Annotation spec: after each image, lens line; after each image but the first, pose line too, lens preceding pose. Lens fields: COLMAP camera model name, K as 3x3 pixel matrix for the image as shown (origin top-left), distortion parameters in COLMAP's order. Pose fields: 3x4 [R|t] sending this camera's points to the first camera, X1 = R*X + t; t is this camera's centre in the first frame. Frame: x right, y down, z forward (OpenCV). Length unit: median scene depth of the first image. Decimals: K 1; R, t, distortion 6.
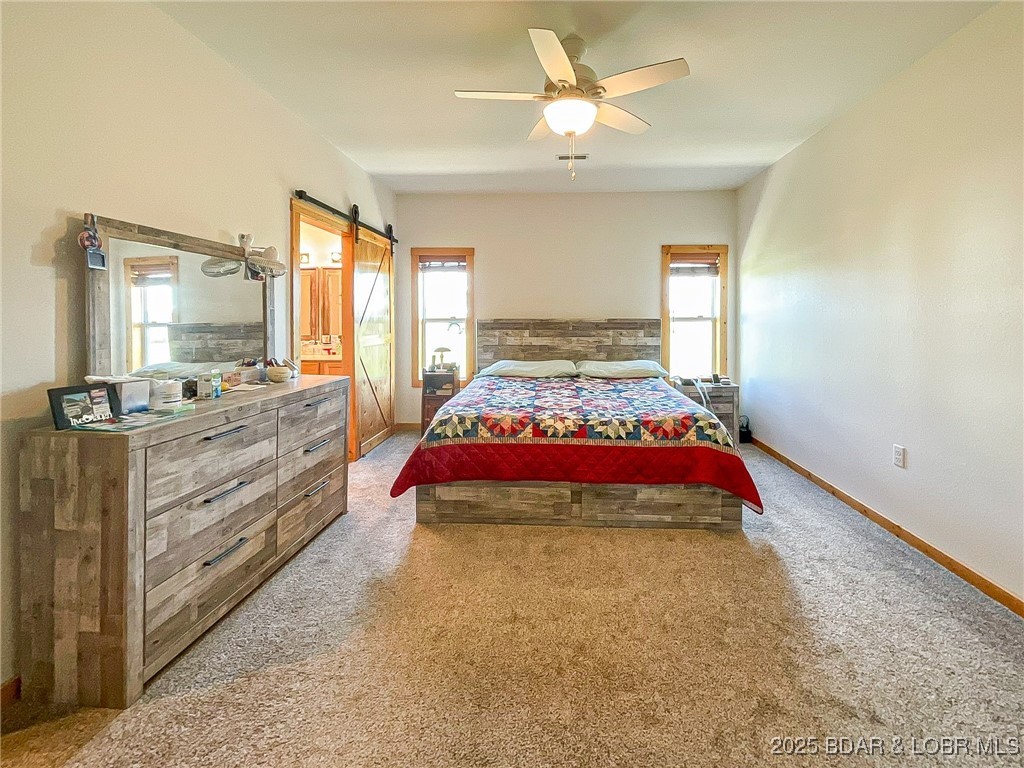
lens RADIAL K [[419.8, 0, 550.1], [0, 419.8, 320.6], [0, 0, 1]] dist [0.000596, 0.000162]
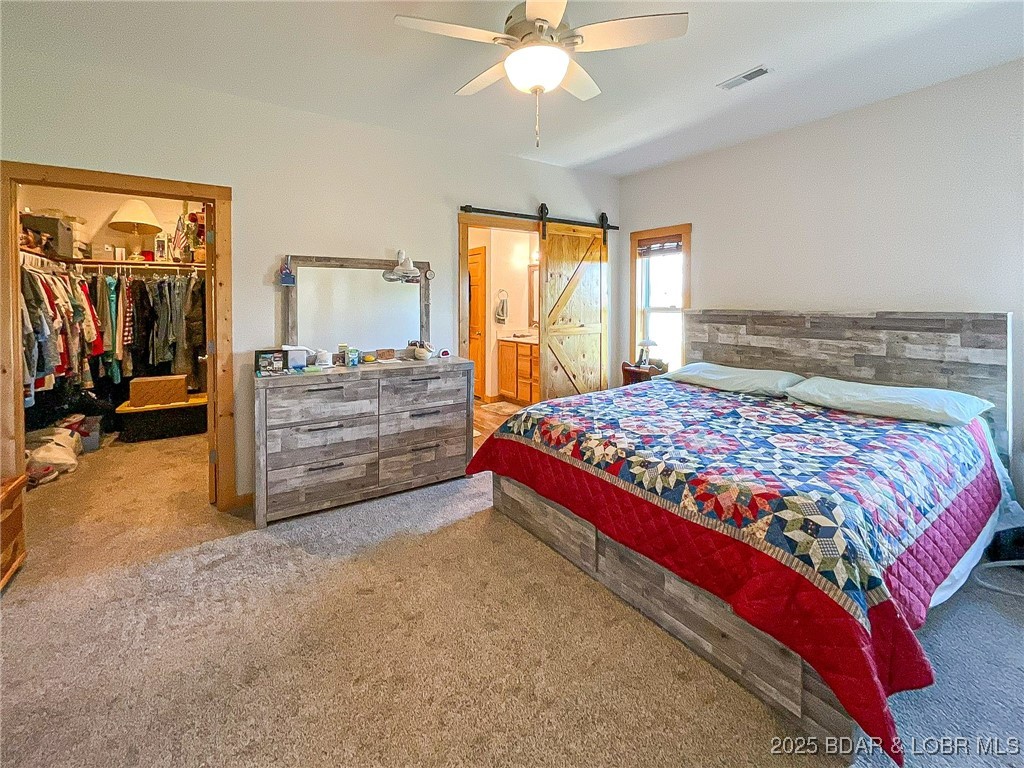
lens RADIAL K [[453.0, 0, 538.0], [0, 453.0, 309.6], [0, 0, 1]] dist [-0.000108, 0.000177]
pose [[0.605522, 0.012438, -0.795731, 0.640178], [-0.001215, 0.999891, 0.014705, -0.029300], [0.795827, -0.007938, 0.605471, 0.400345]]
